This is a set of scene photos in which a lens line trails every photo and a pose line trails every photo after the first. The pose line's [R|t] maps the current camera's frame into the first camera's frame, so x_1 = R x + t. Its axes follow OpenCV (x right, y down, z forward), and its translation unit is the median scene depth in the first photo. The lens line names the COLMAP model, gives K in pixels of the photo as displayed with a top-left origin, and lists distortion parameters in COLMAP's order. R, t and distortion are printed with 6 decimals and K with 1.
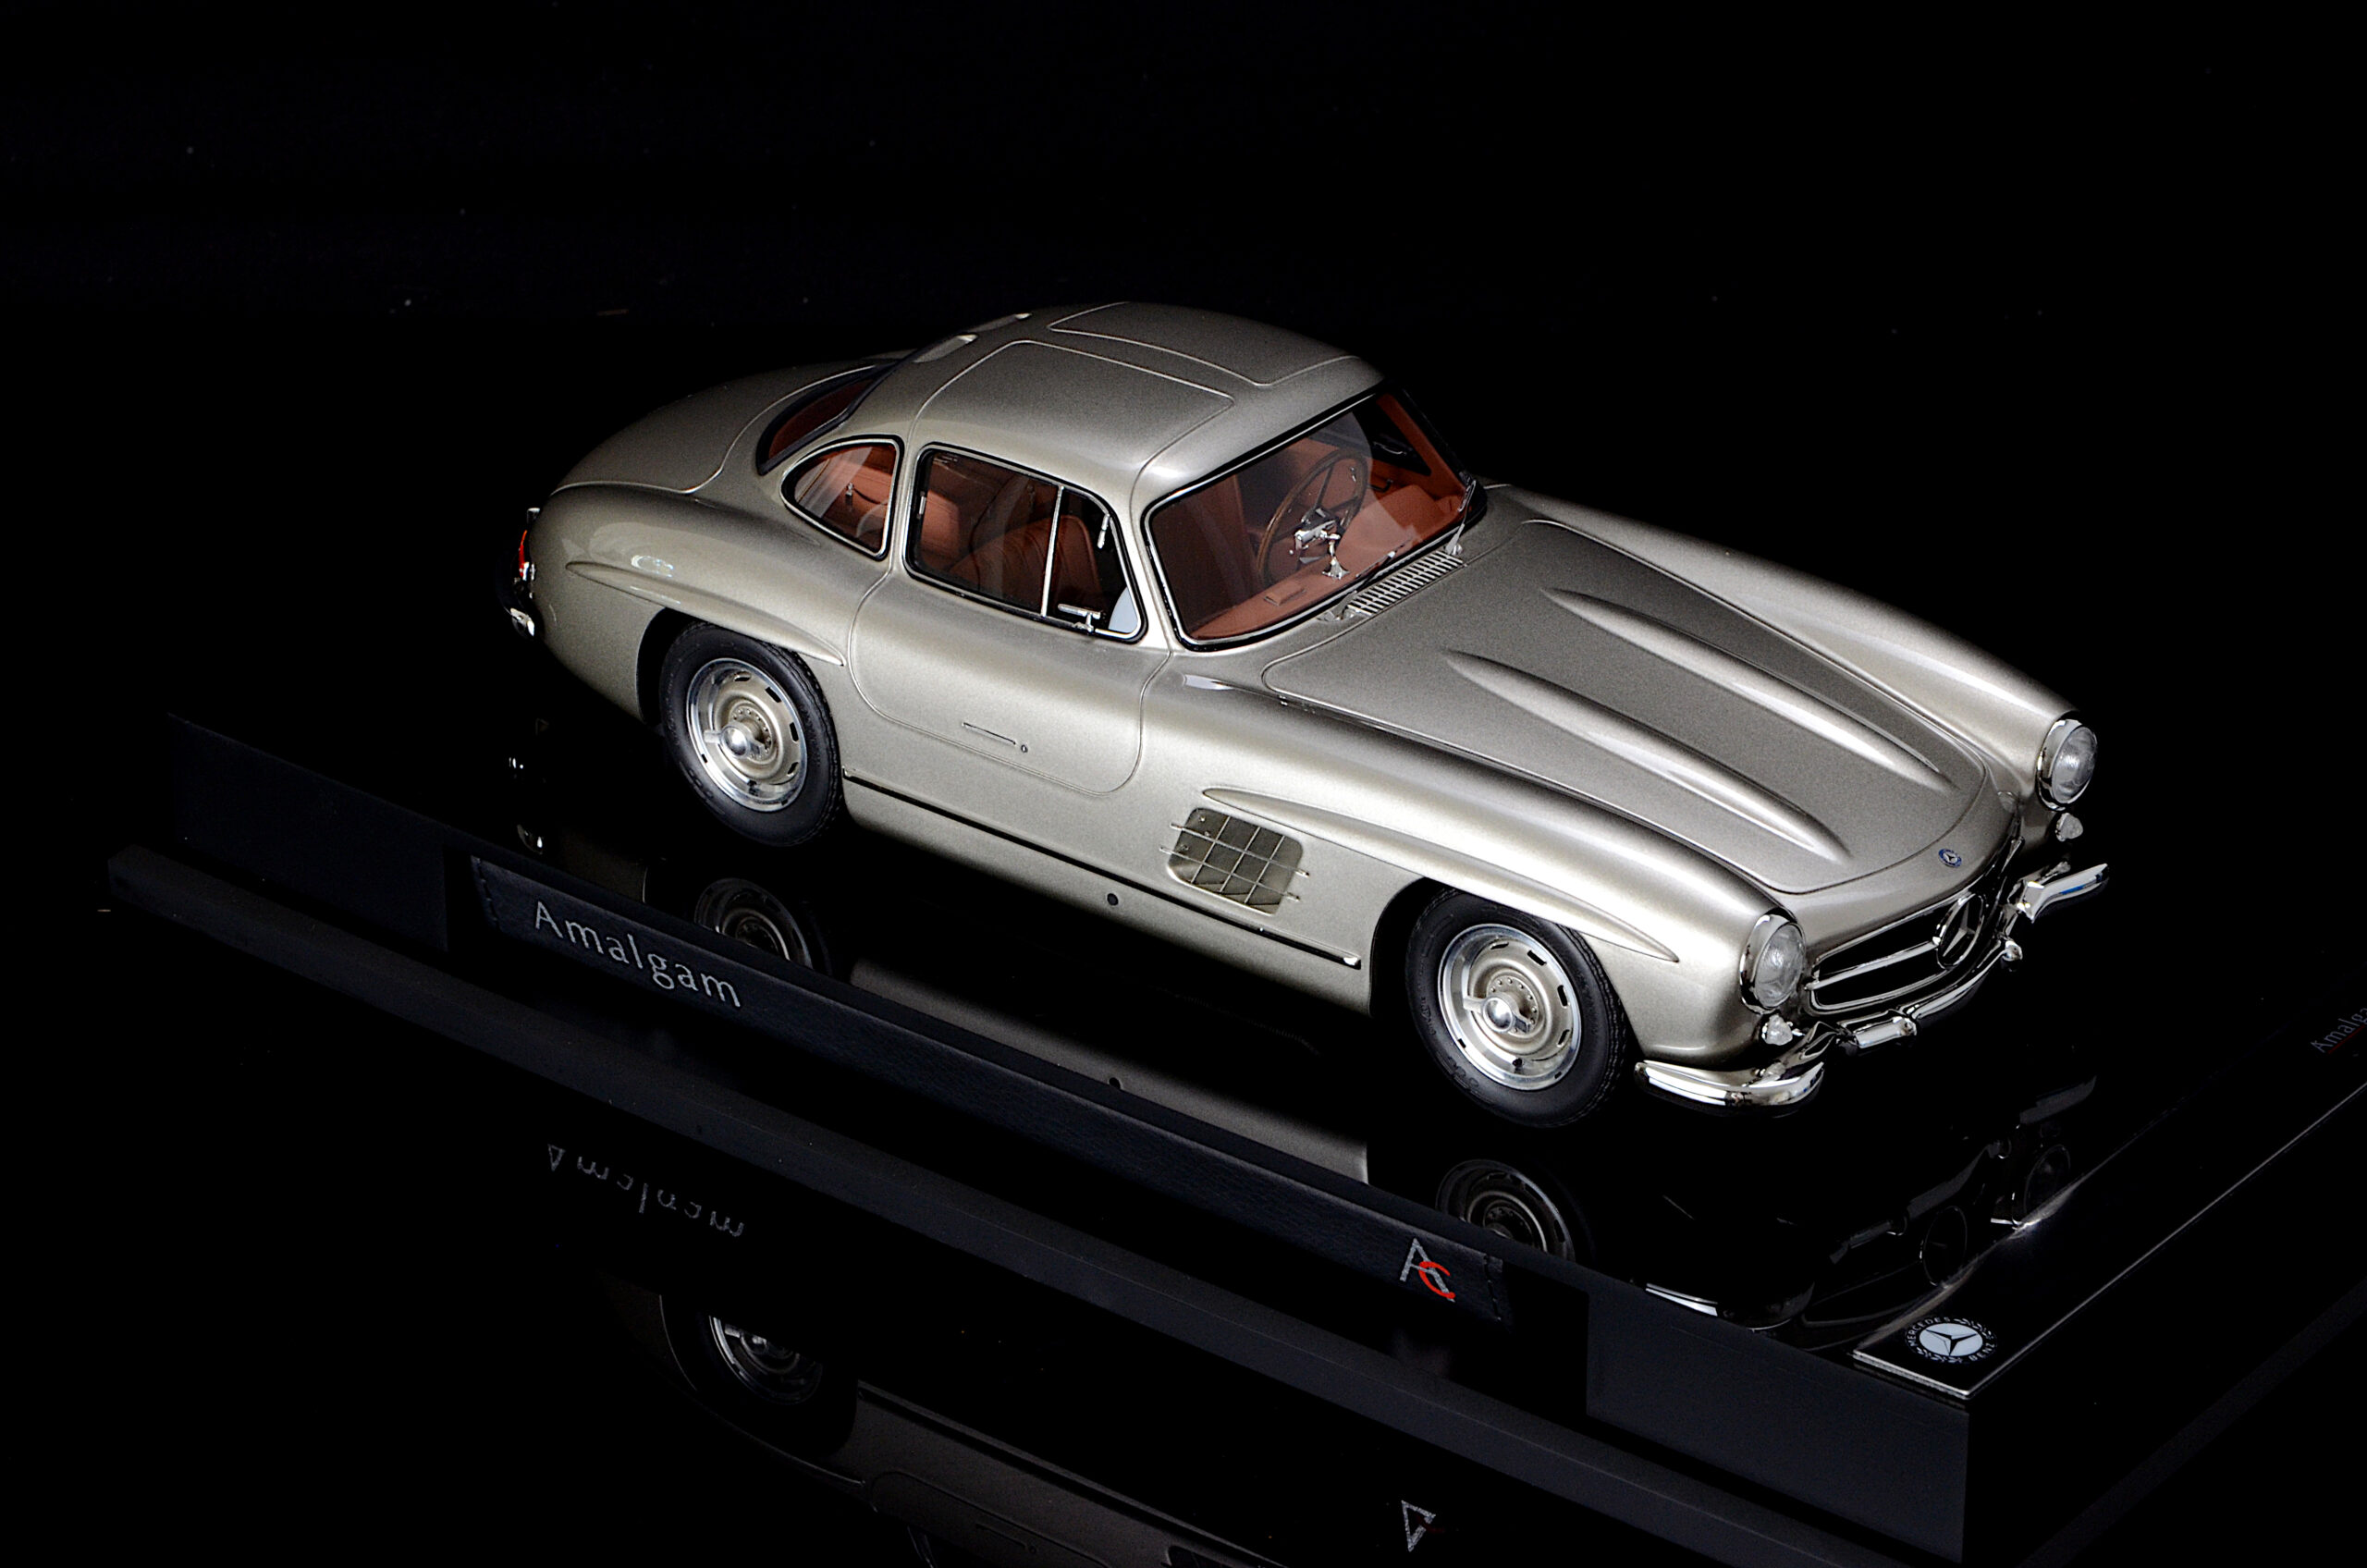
lens RADIAL K [[6344.7, 0, 1197.1], [0, 6344.7, 796.8], [0, 0, 1]] dist [0.209503, 0.000000]
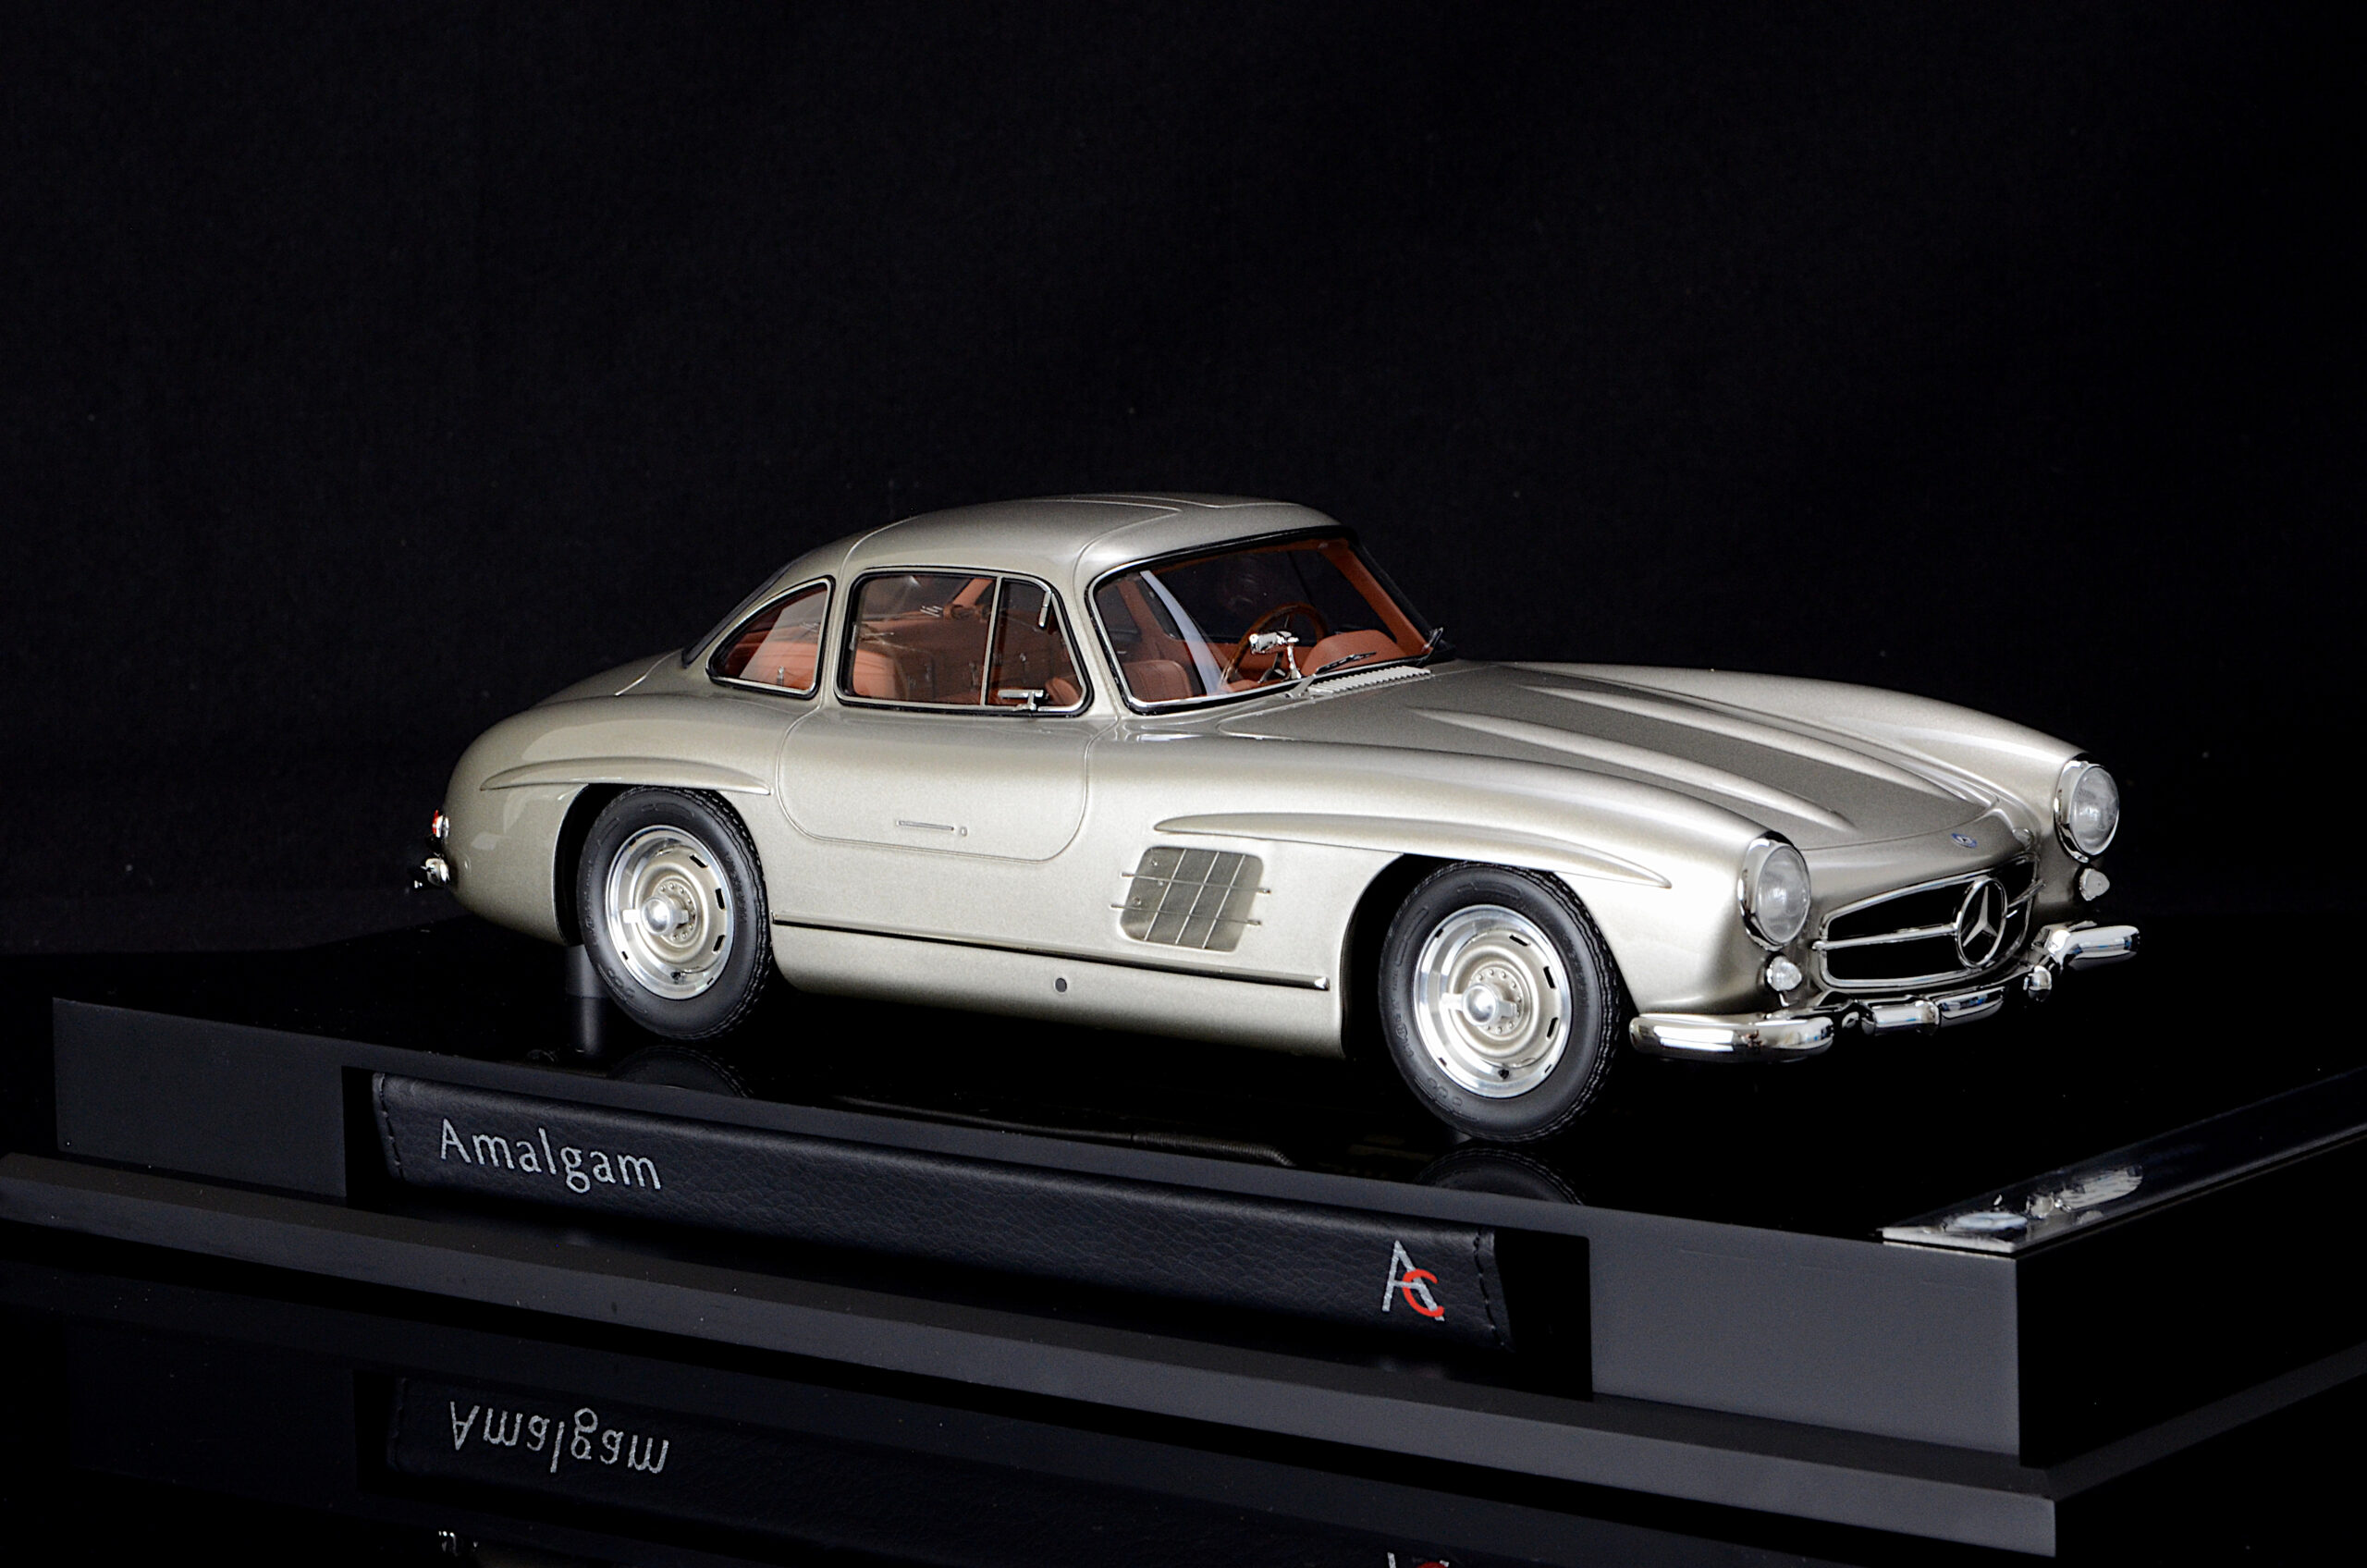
lens RADIAL K [[6344.7, 0, 1190.2], [0, 6344.7, 767.5], [0, 0, 1]] dist [0.209503, 0.000000]
pose [[0.999686, -0.024857, -0.003050, 0.008988], [0.022484, 0.944489, -0.327772, 0.288844], [0.011028, 0.327600, 0.944752, 0.119877]]
